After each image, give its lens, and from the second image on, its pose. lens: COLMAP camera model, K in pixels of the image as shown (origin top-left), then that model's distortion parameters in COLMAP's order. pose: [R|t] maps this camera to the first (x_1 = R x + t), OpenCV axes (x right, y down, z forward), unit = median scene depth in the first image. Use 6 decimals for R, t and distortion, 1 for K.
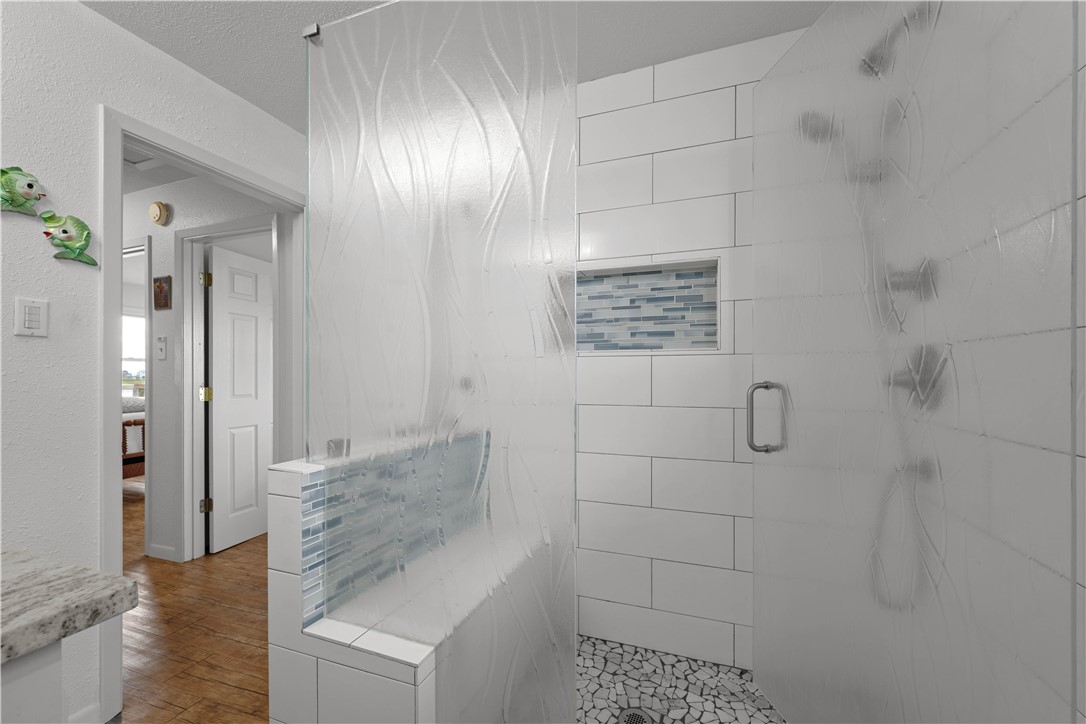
lens RADIAL K [[430.3, 0, 549.6], [0, 430.3, 371.5], [0, 0, 1]] dist [0.000219, -0.000587]
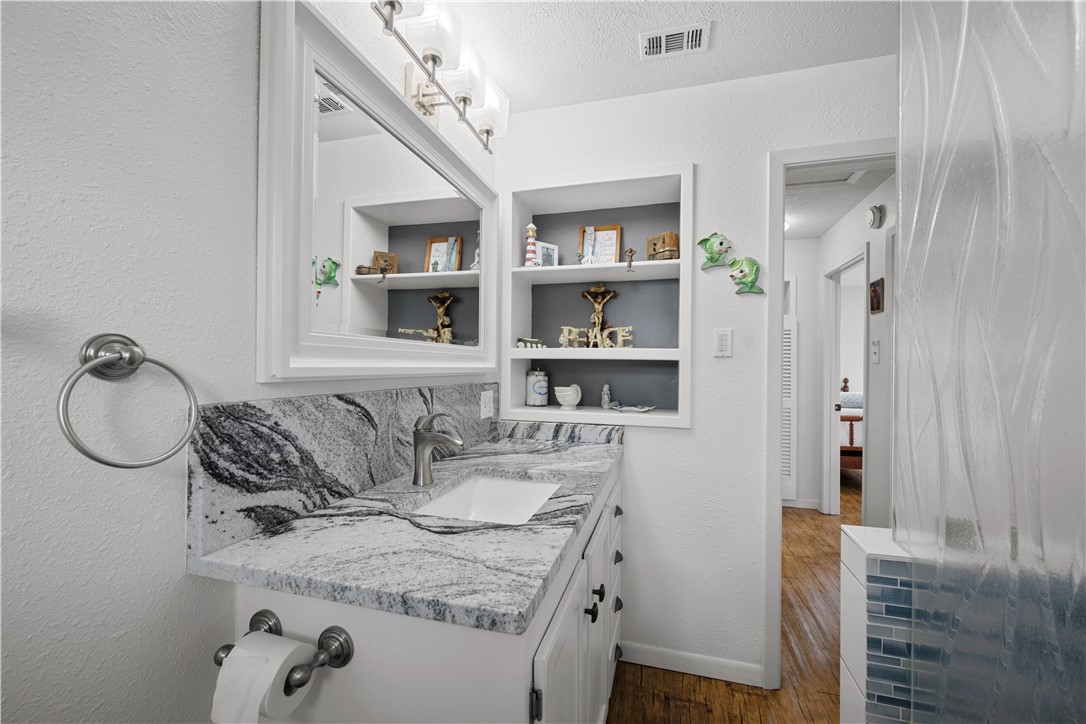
lens RADIAL K [[430.3, 0, 546.3], [0, 430.3, 363.8], [0, 0, 1]] dist [0.000219, -0.000587]
pose [[0.081856, 0.002752, -0.996640, 0.065400], [-0.000866, 0.999996, 0.002691, -0.062664], [0.996644, 0.000643, 0.081858, 0.341945]]
